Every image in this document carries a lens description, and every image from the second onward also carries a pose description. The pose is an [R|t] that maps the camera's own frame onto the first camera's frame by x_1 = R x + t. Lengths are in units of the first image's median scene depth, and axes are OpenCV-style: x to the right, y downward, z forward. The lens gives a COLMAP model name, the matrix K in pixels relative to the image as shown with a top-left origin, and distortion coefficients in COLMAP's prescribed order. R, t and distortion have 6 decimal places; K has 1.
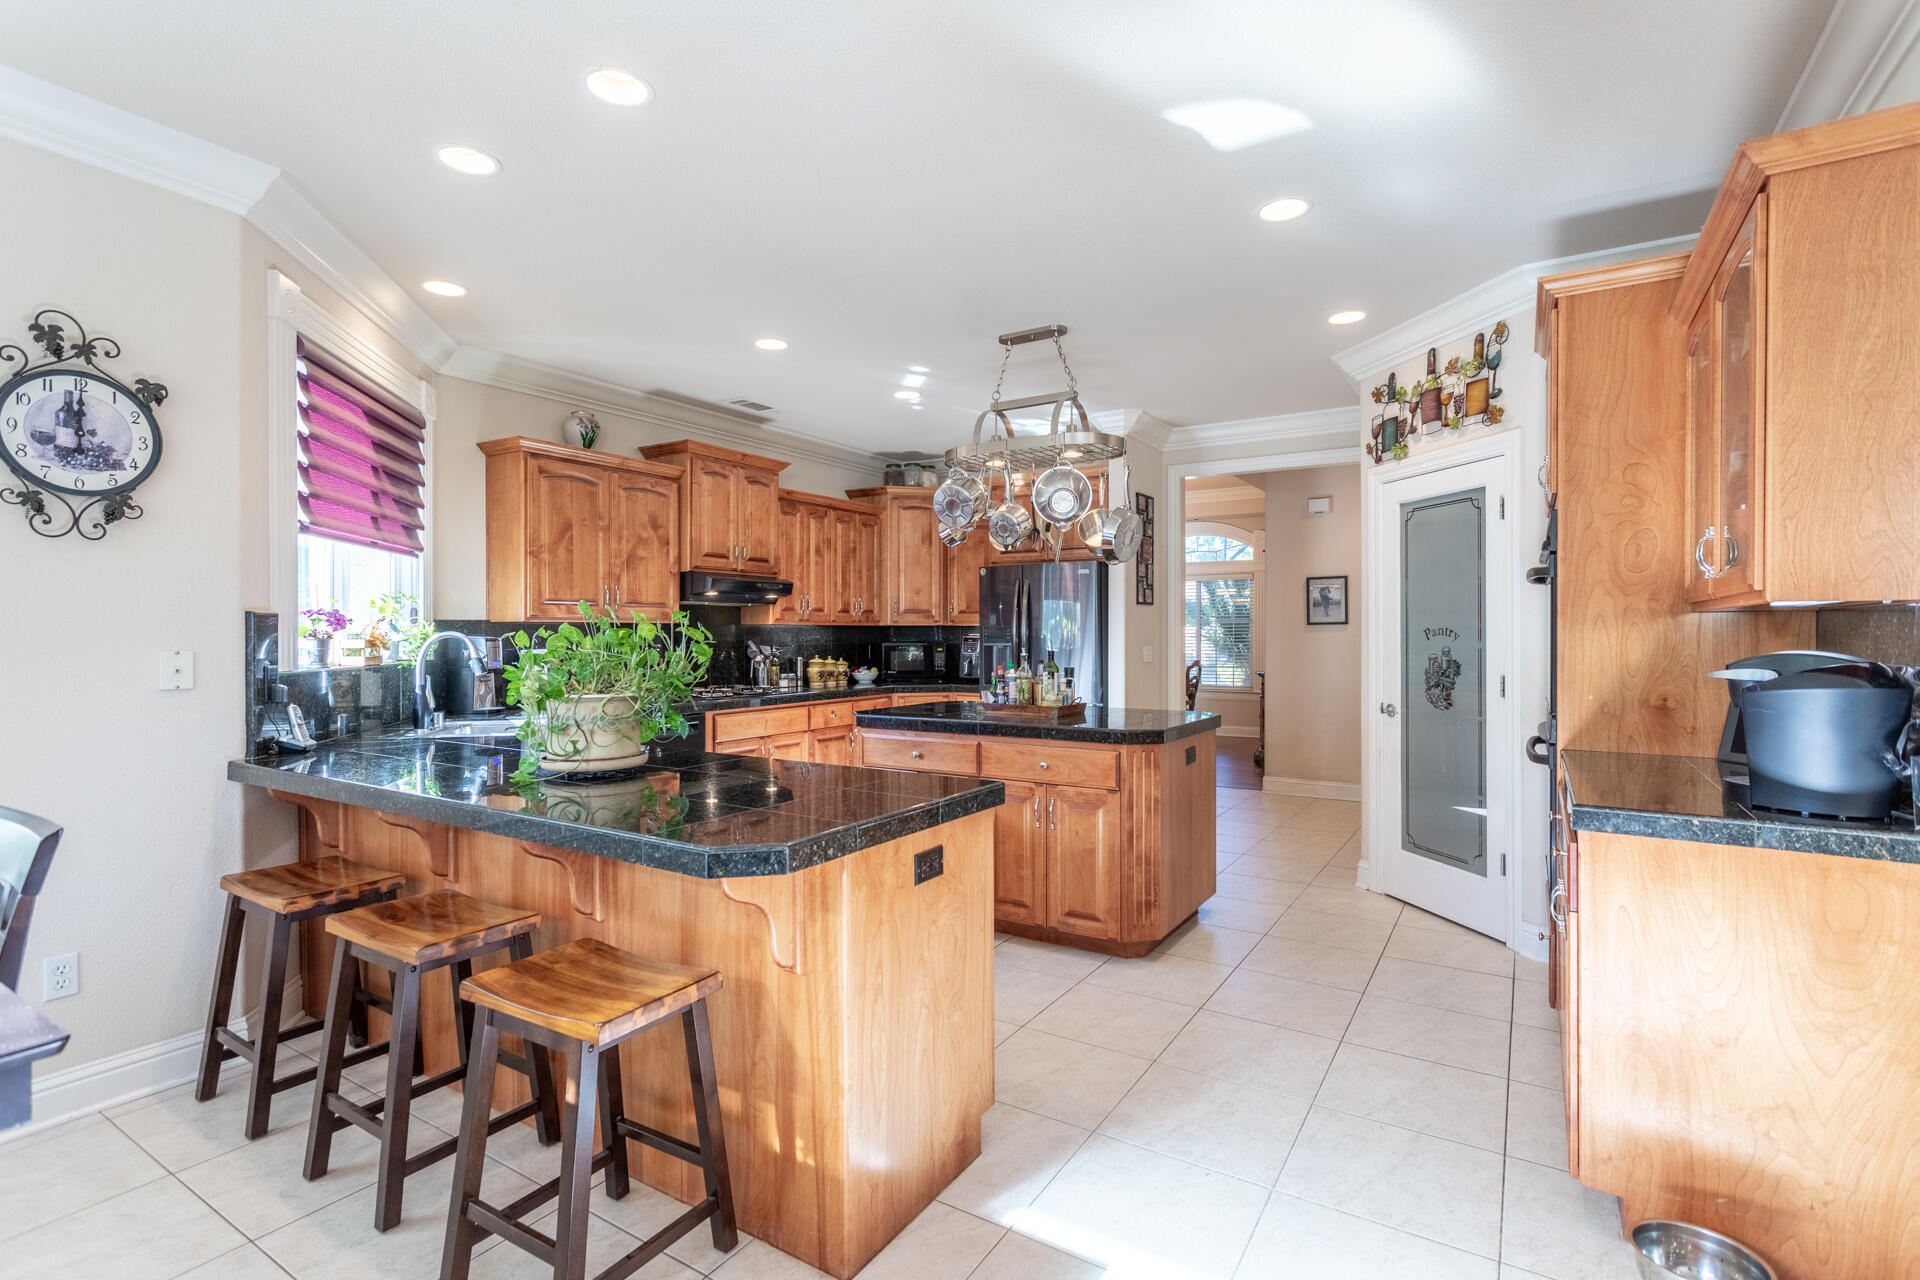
lens RADIAL K [[902.2, 0, 952.5], [0, 902.2, 635.6], [0, 0, 1]] dist [0.005288, -0.000440]
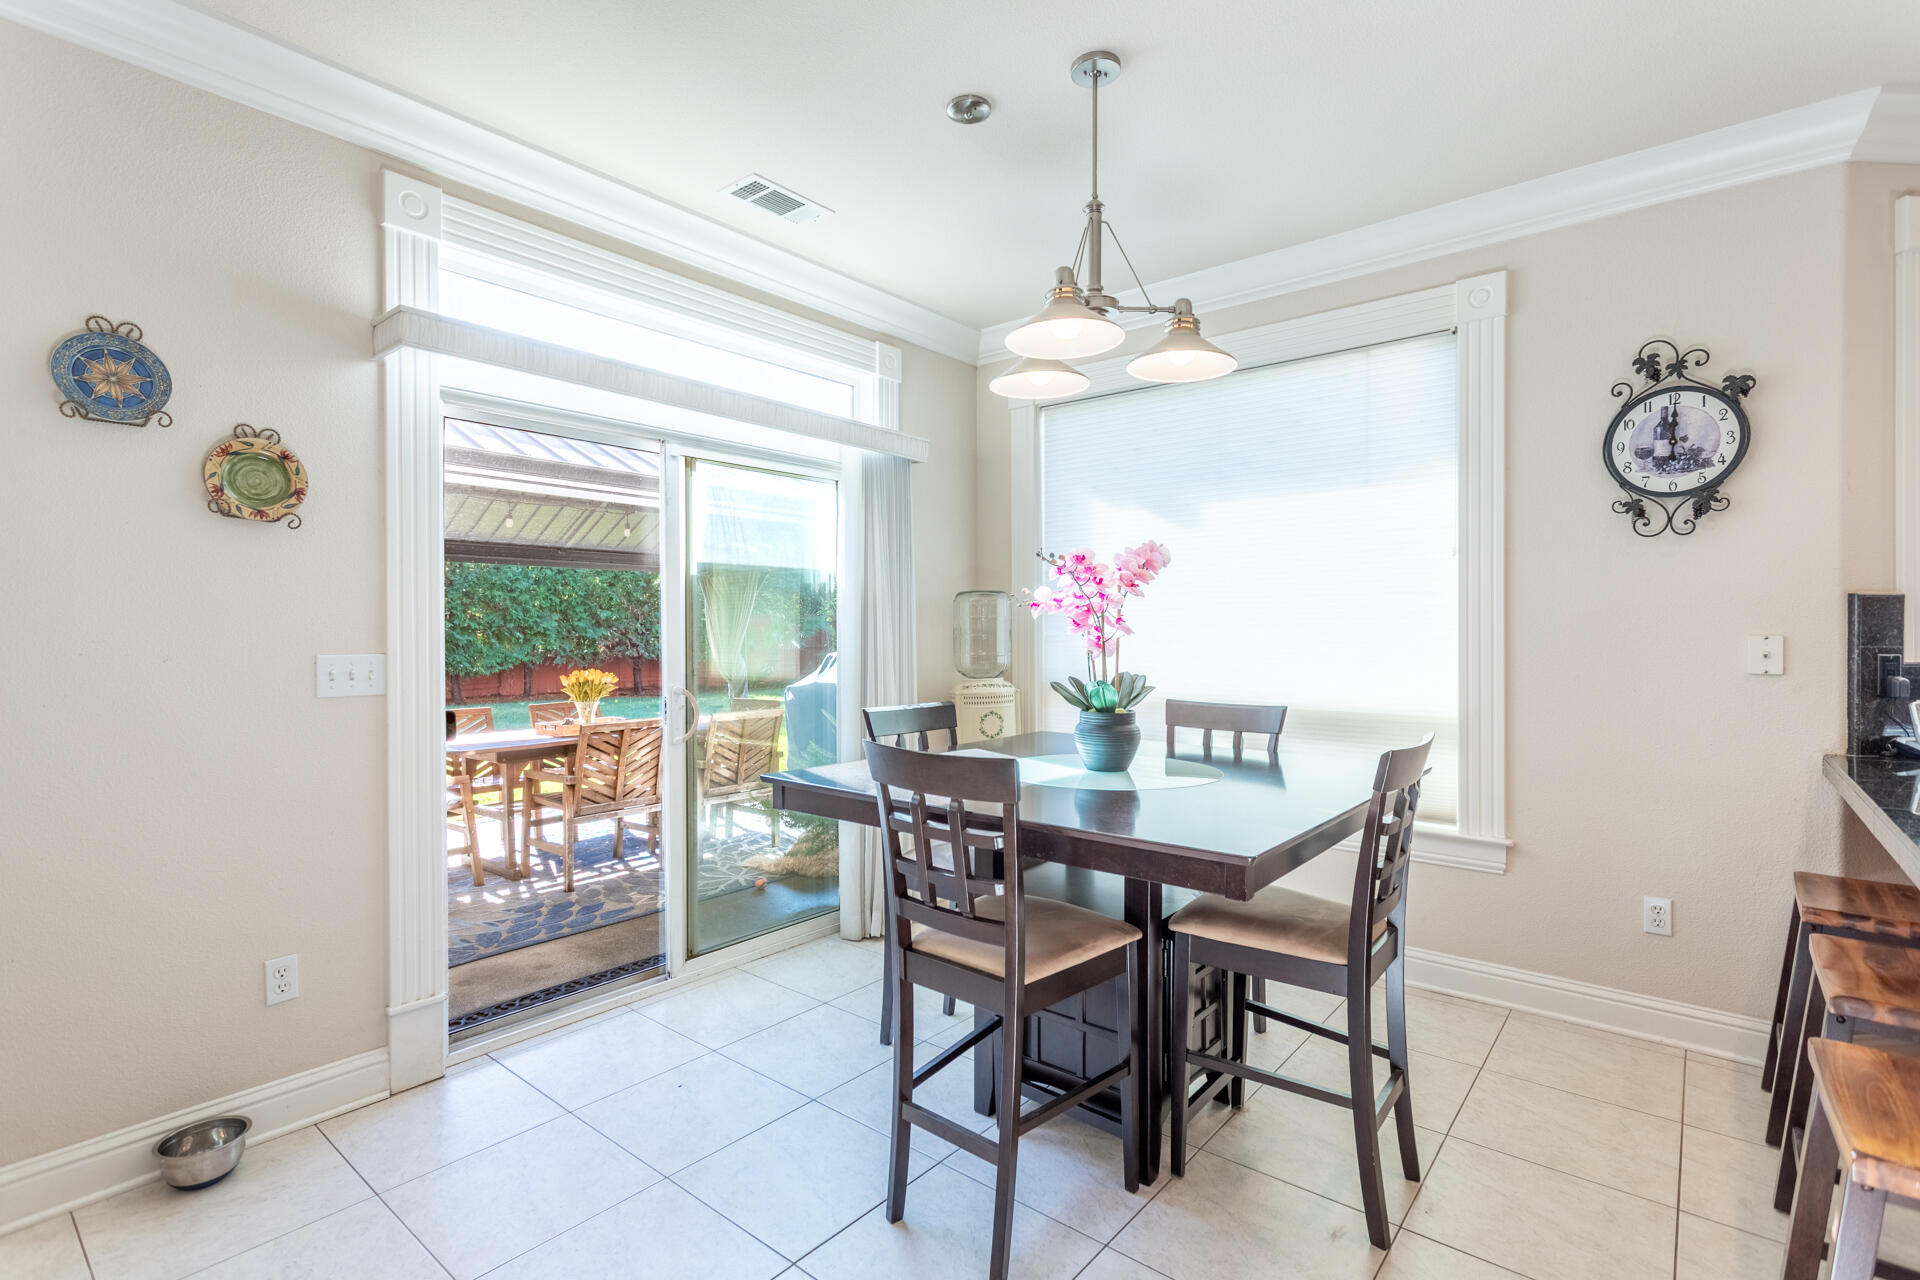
lens RADIAL K [[902.2, 0, 952.5], [0, 902.2, 635.6], [0, 0, 1]] dist [0.005288, -0.000440]
pose [[-0.122200, 0.008144, -0.992472, 0.268227], [-0.001438, 0.999964, 0.008382, 0.010027], [0.992504, 0.002452, -0.122184, 0.246753]]
